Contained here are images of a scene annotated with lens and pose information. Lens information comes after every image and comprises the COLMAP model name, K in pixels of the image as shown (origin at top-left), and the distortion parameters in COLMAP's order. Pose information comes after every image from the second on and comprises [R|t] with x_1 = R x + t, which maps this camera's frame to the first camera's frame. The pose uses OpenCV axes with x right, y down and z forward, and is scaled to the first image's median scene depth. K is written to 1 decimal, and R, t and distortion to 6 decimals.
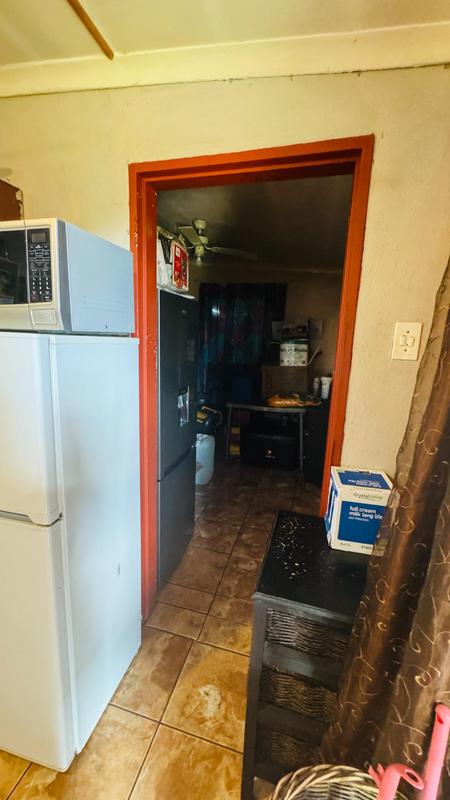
lens RADIAL K [[325.8, 0, 225.0], [0, 325.8, 400.0], [0, 0, 1]] dist [-0.002185, 0.000084]
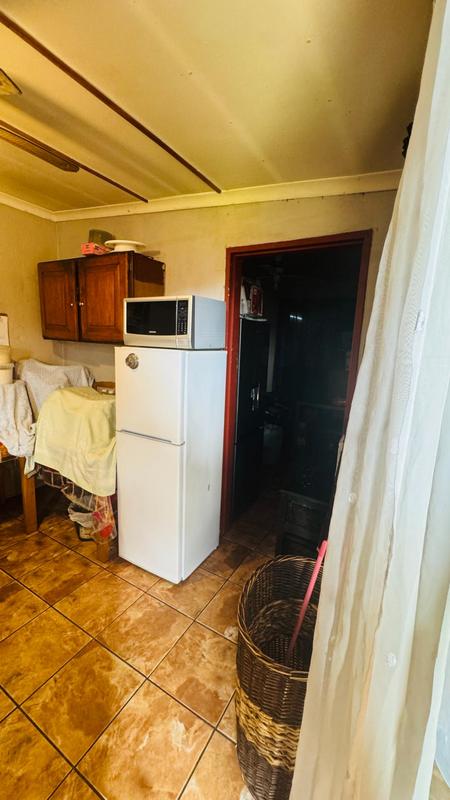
lens RADIAL K [[325.8, 0, 225.0], [0, 325.8, 400.0], [0, 0, 1]] dist [-0.002185, 0.000084]
pose [[0.966409, 0.047227, -0.252631, 0.163840], [-0.049959, 0.998742, -0.004406, 0.072982], [0.252105, 0.016879, 0.967553, -0.632988]]
